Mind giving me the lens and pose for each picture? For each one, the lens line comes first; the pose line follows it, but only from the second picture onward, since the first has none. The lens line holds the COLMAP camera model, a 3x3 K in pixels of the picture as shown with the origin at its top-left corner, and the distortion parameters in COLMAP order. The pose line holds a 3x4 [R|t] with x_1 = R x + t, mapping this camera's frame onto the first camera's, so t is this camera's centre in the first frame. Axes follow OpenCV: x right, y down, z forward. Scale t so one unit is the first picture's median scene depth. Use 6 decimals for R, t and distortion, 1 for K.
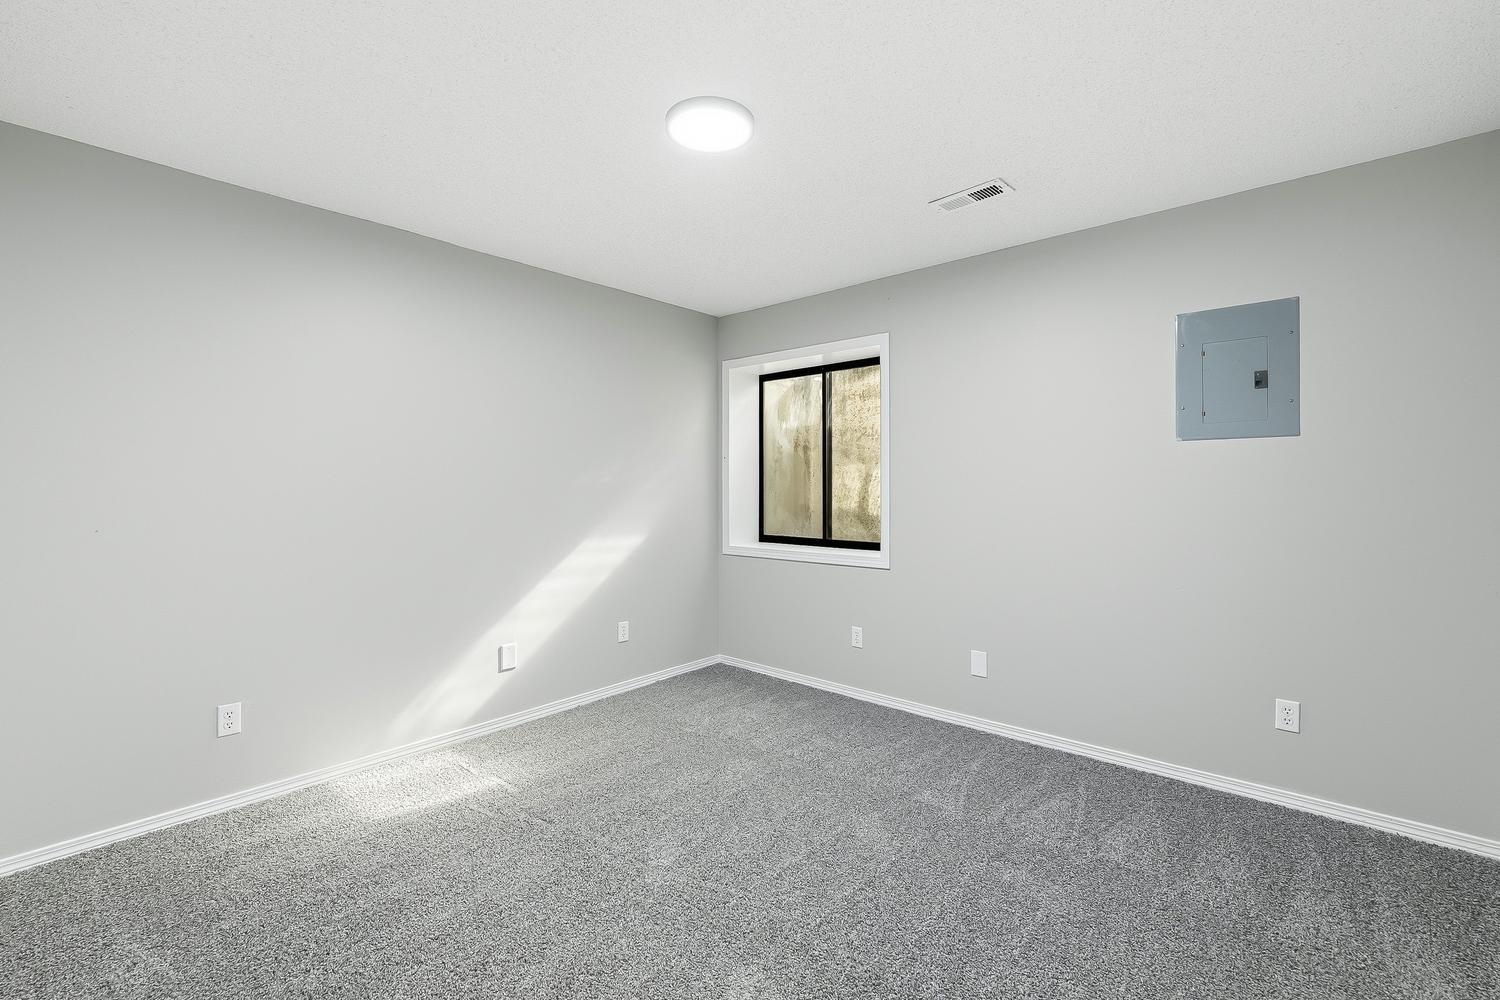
lens RADIAL K [[634.0, 0, 750.0], [0, 634.0, 500.0], [0, 0, 1]] dist [-0.000052, 0.000025]
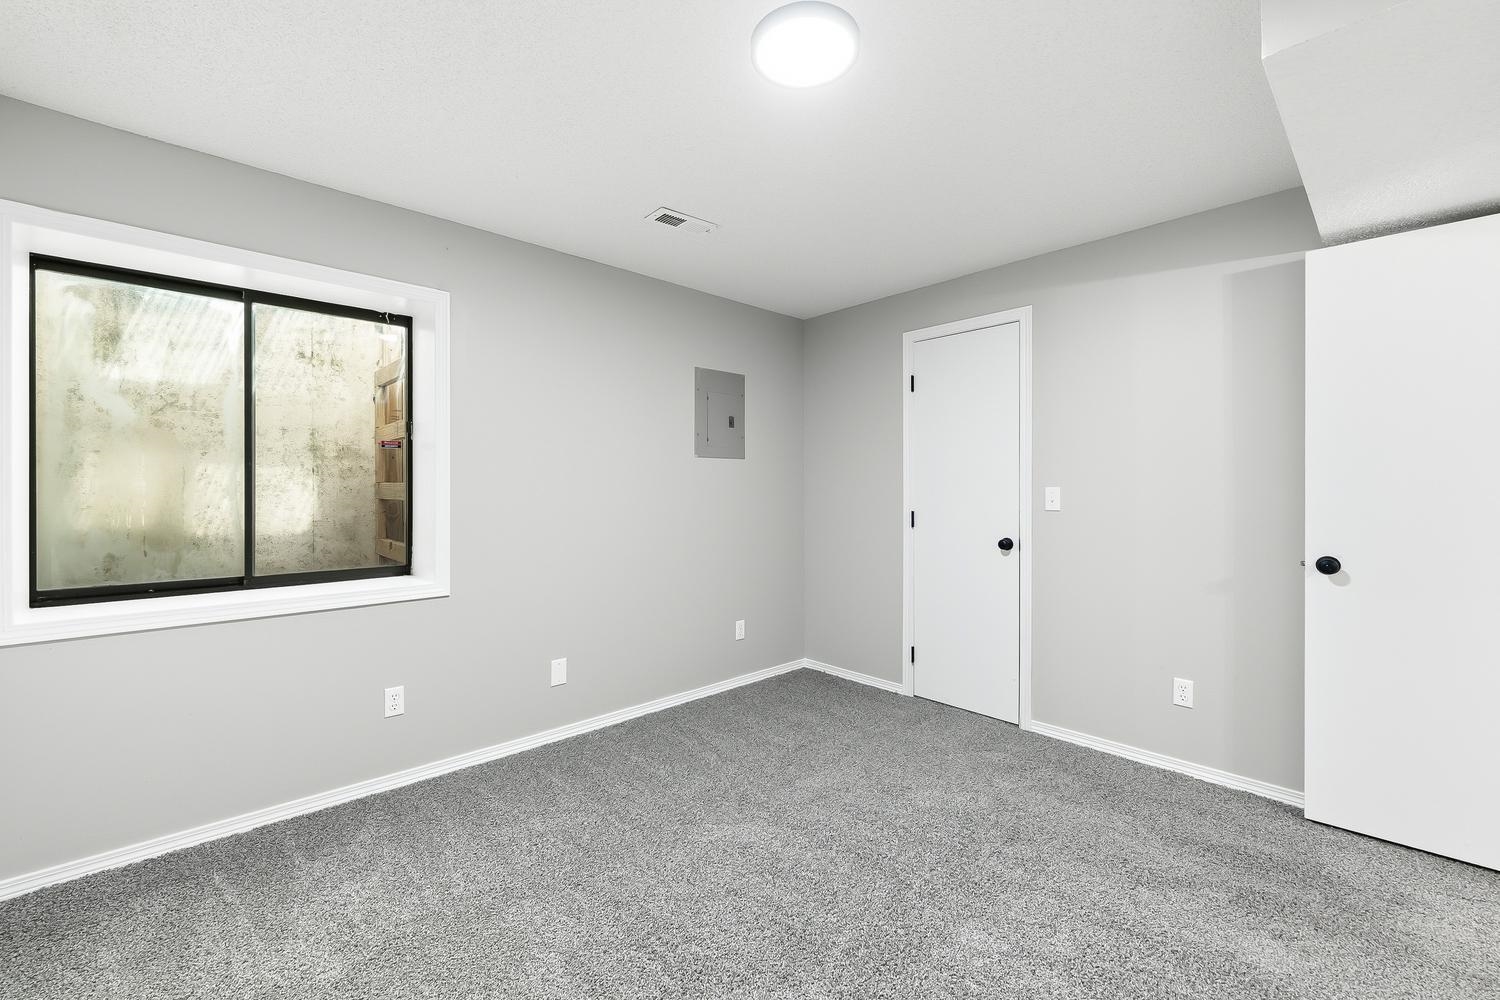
lens RADIAL K [[611.9, 0, 750.0], [0, 611.9, 500.0], [0, 0, 1]] dist [0.002497, 0.000296]
pose [[0.113047, -0.015081, 0.993475, -0.545120], [0.022544, 0.999666, 0.012610, -0.010787], [-0.993334, 0.020971, 0.113349, 0.609094]]
